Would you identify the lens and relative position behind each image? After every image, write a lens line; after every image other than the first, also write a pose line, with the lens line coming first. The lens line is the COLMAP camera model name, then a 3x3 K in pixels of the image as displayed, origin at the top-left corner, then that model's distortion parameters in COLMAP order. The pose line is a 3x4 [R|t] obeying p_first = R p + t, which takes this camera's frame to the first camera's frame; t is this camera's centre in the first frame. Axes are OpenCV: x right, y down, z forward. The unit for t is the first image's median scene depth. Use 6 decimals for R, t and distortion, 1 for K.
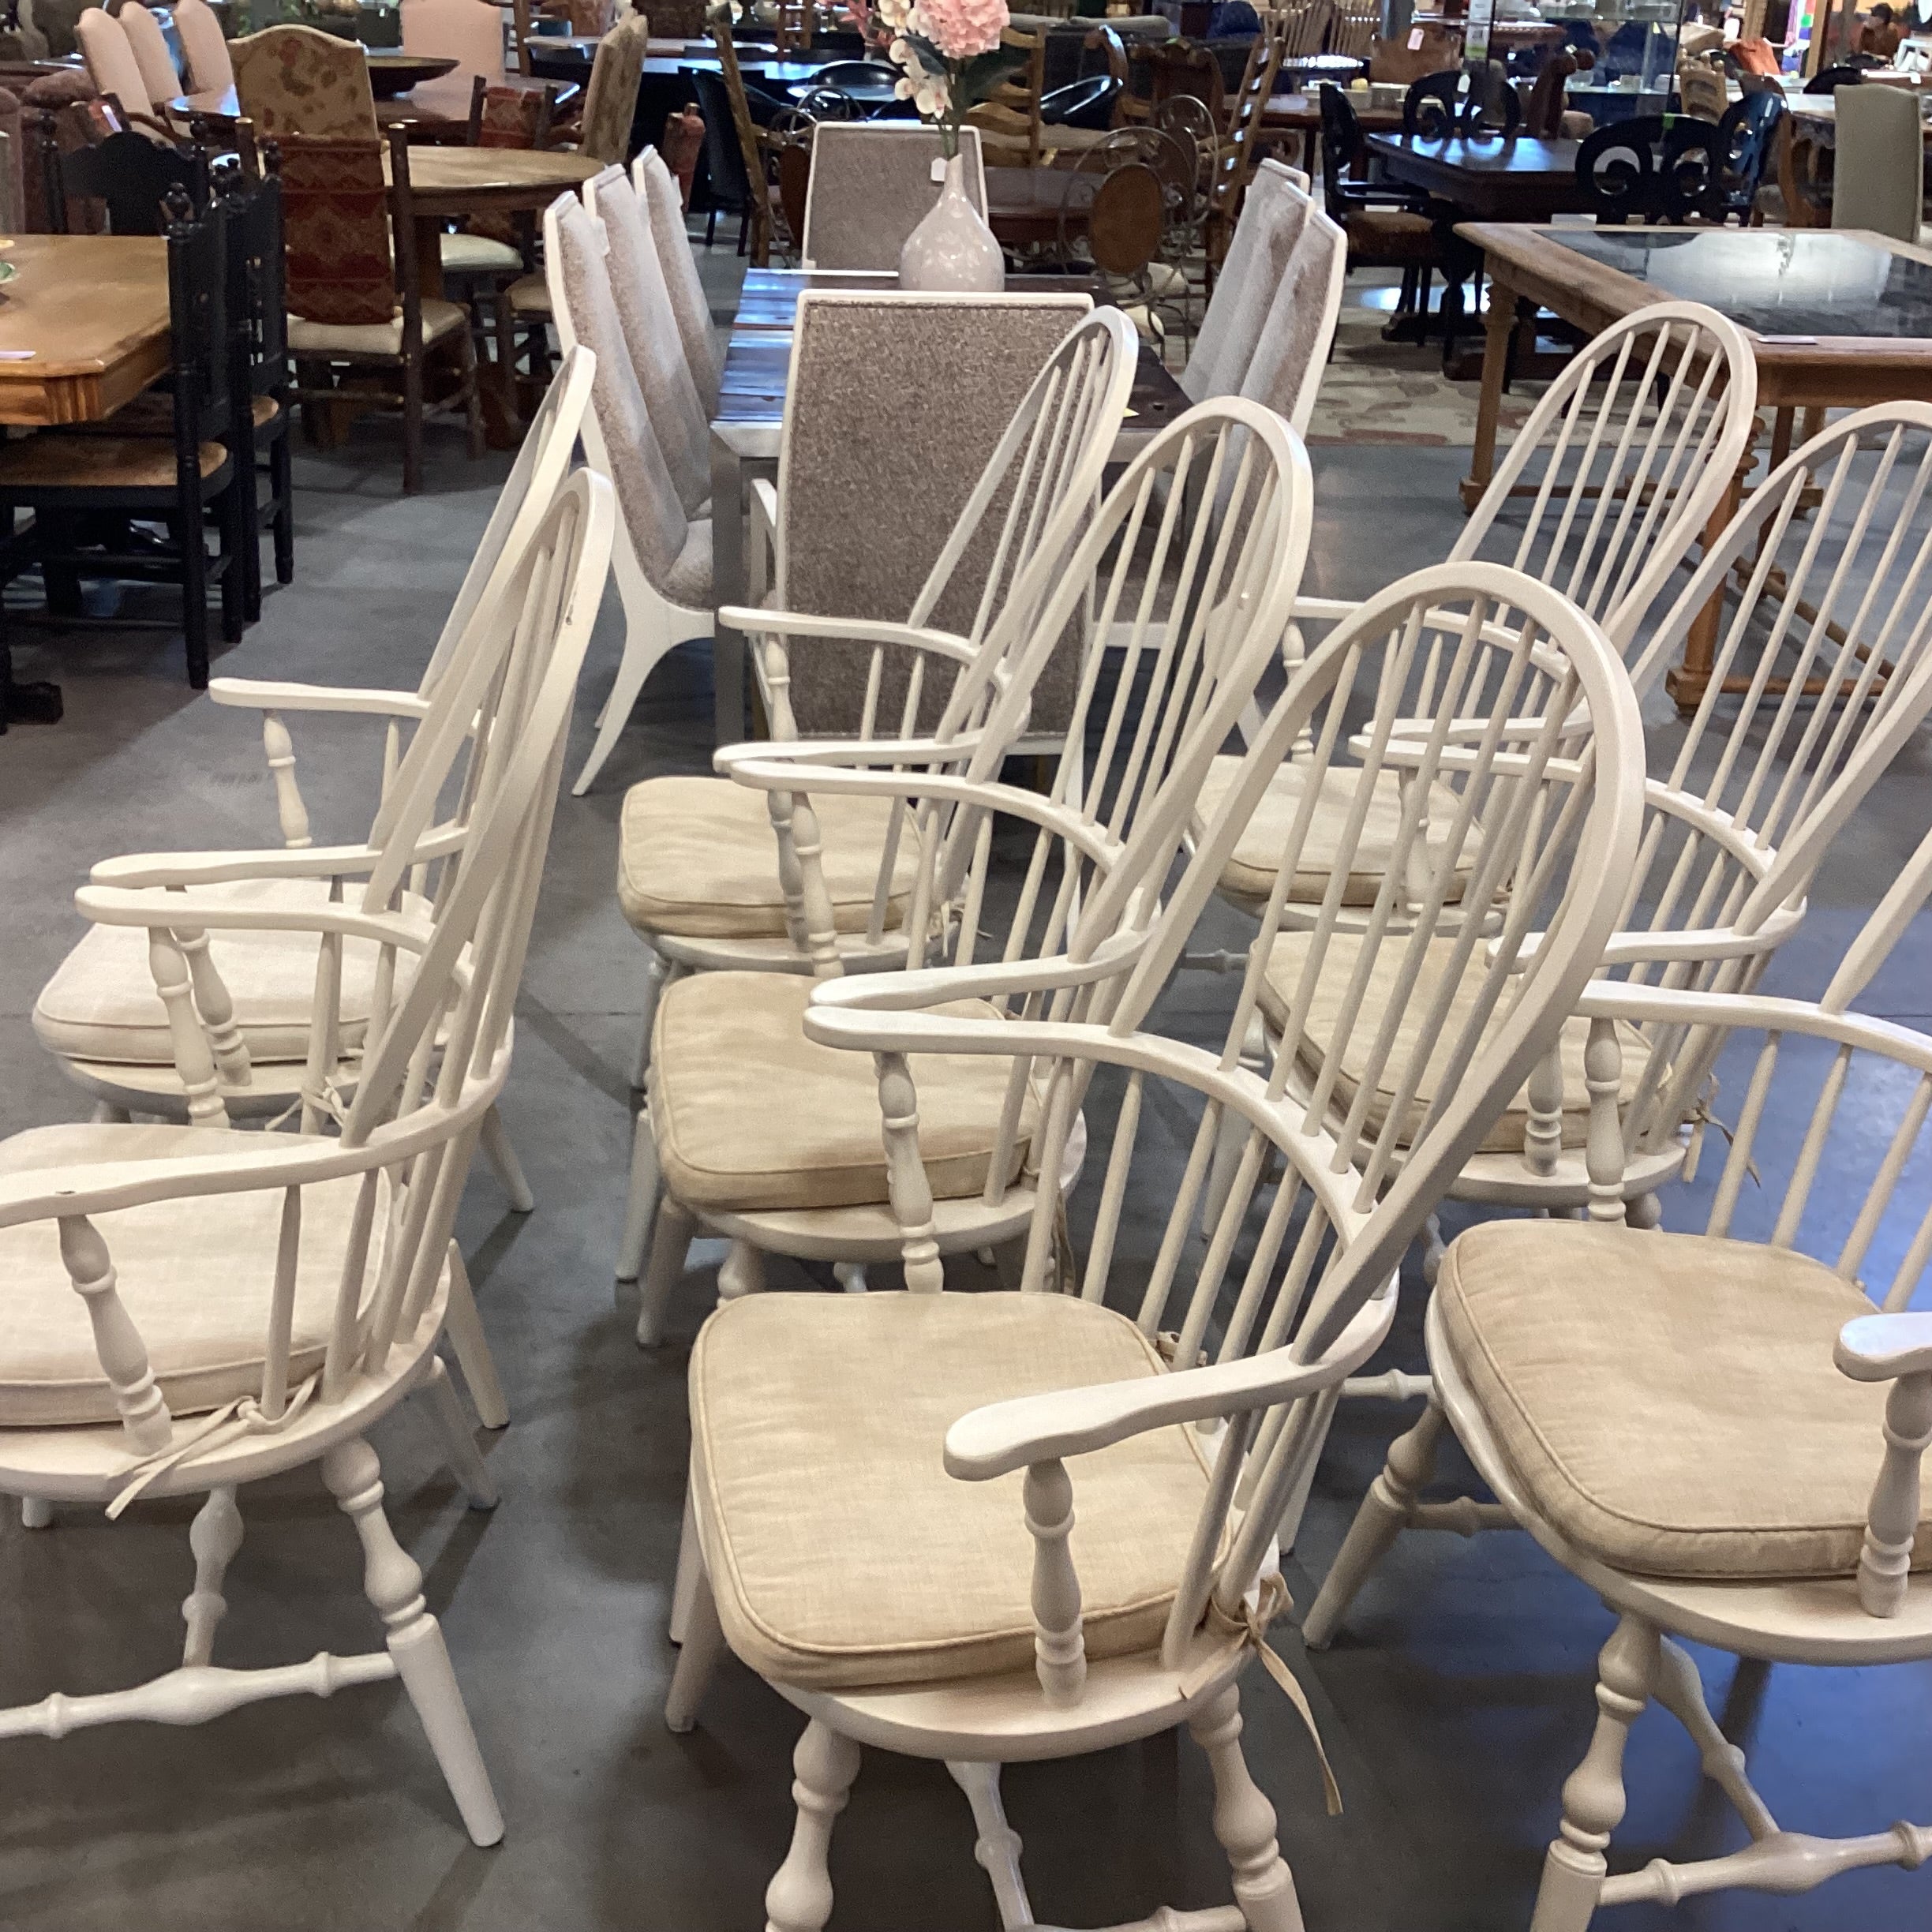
lens RADIAL K [[2322.7, 0, 945.2], [0, 2322.7, 964.9], [0, 0, 1]] dist [0.145435, -0.300908]
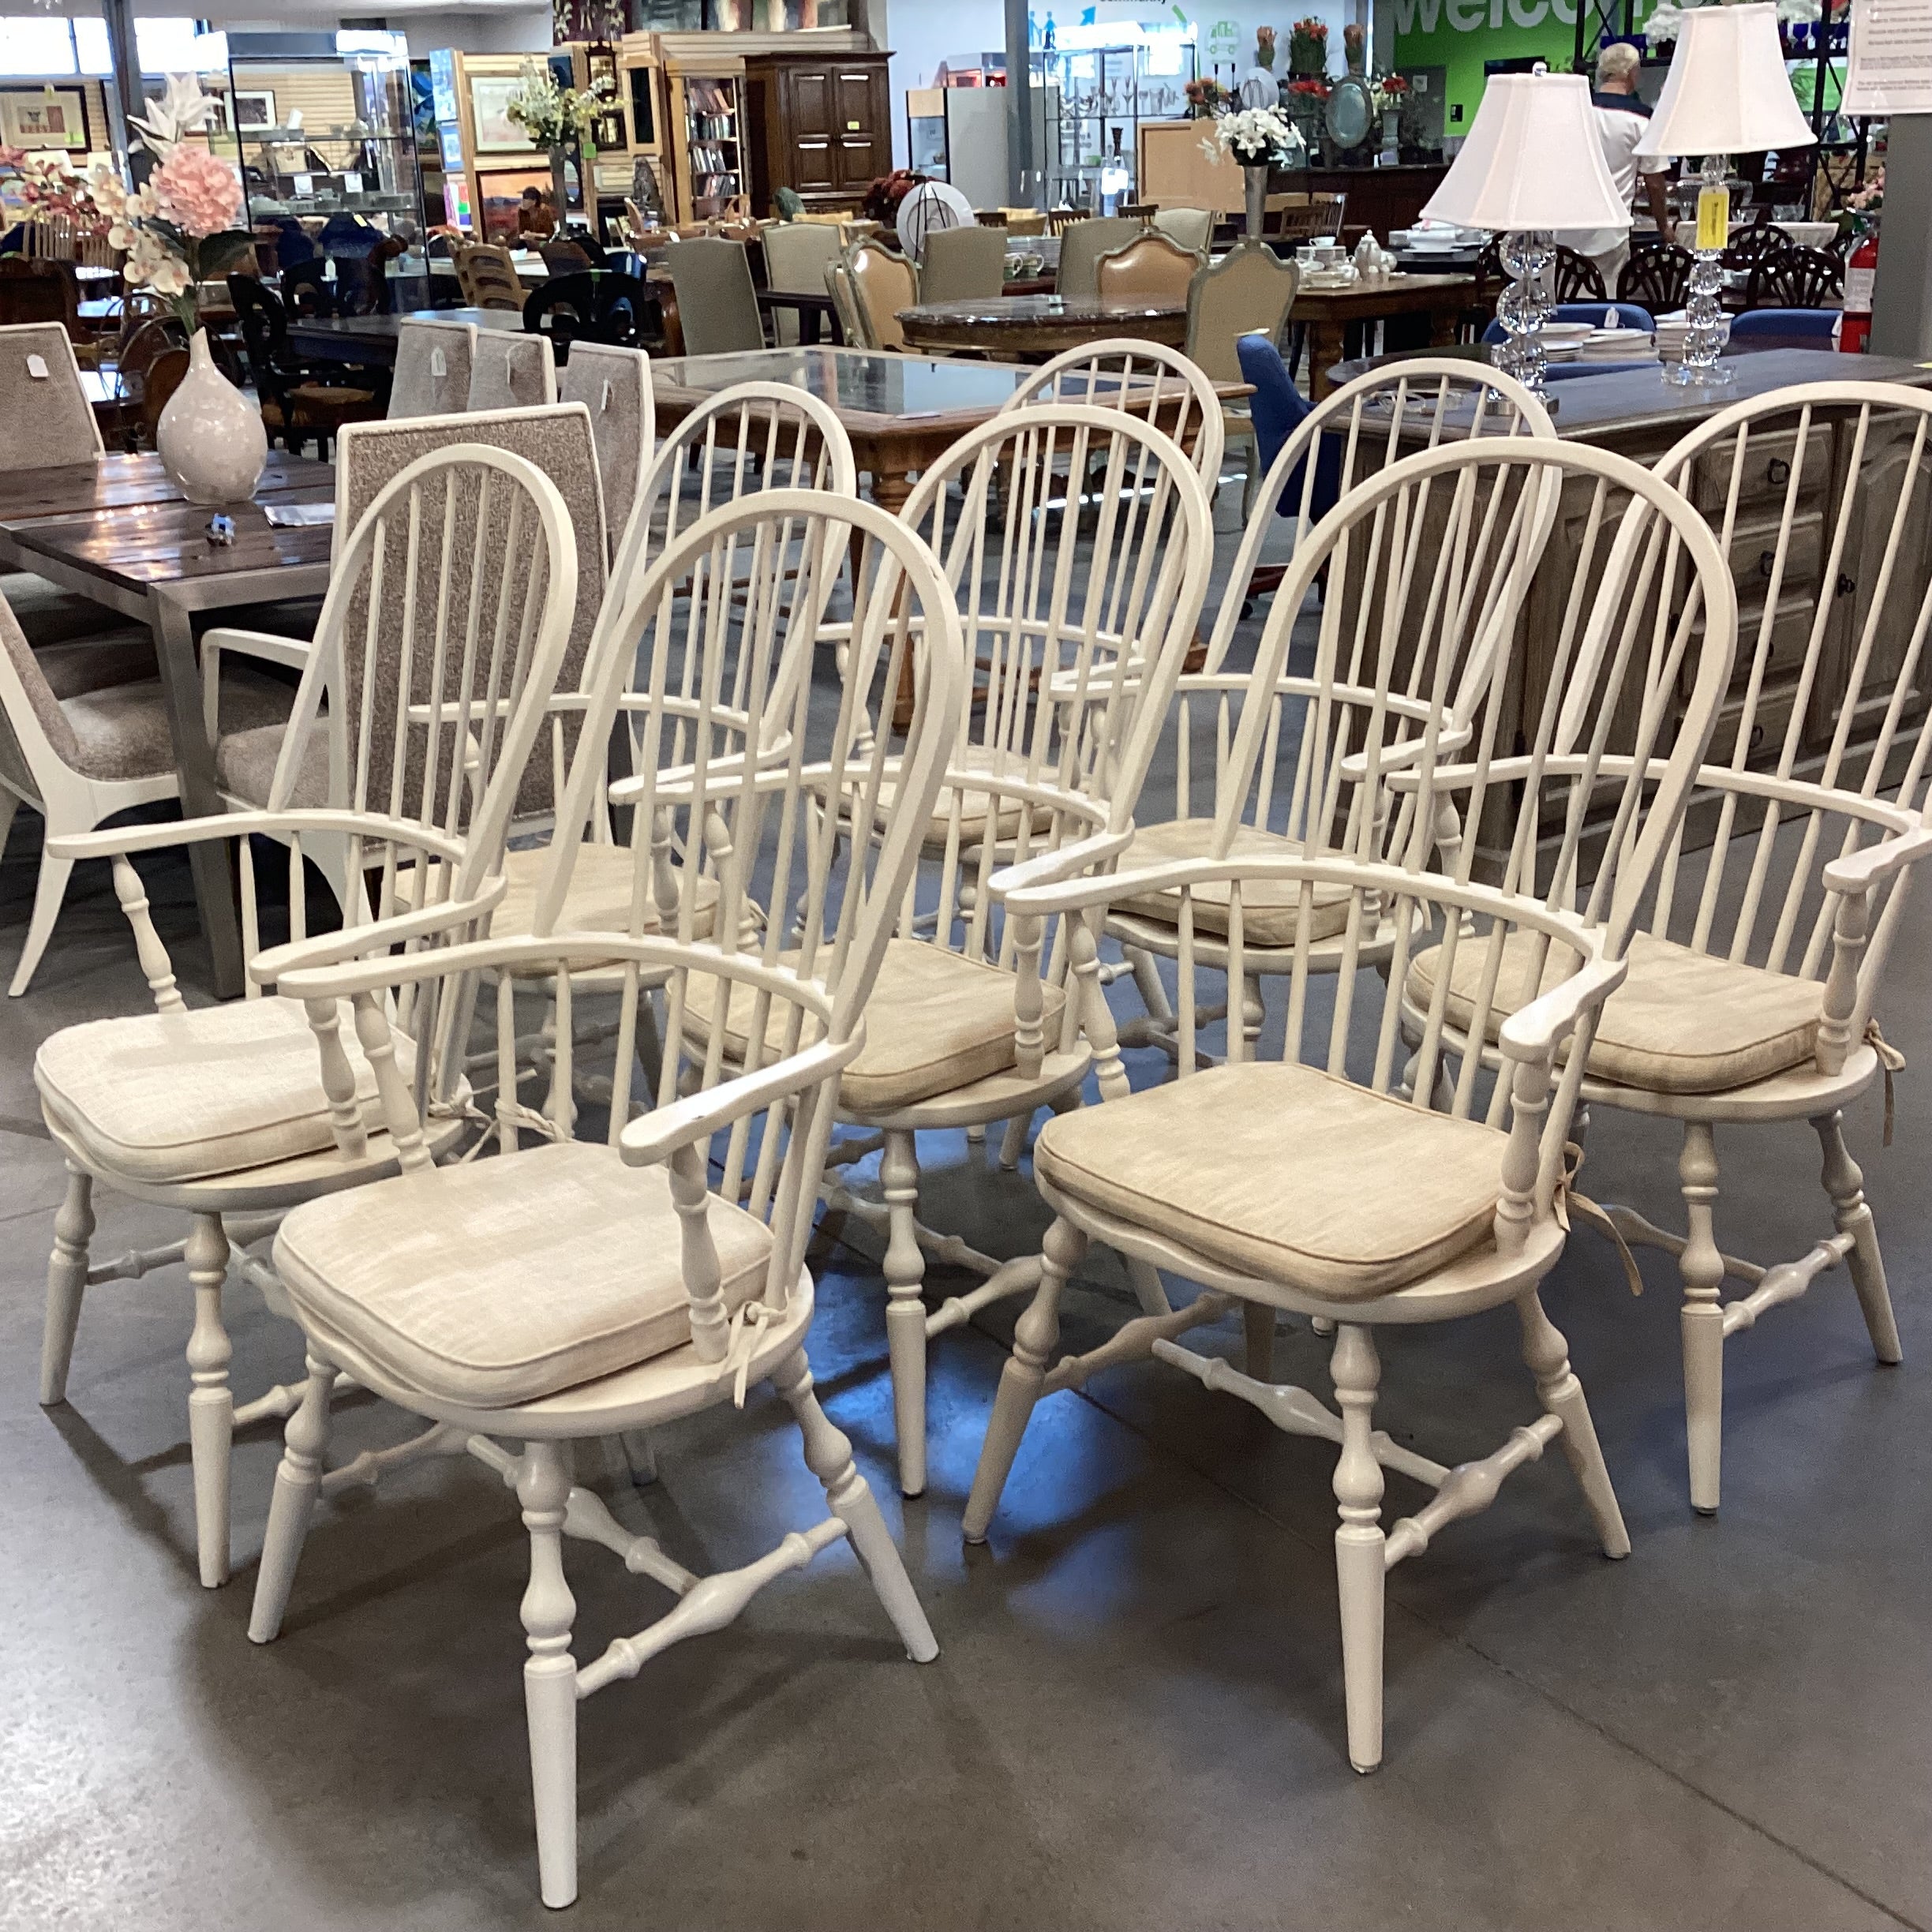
lens RADIAL K [[2322.7, 0, 945.2], [0, 2322.7, 964.9], [0, 0, 1]] dist [0.145435, -0.300908]
pose [[0.843887, -0.231523, 0.483996, -0.403846], [0.269025, 0.963097, -0.008364, 0.033292], [-0.464198, 0.137265, 0.875030, -0.037037]]
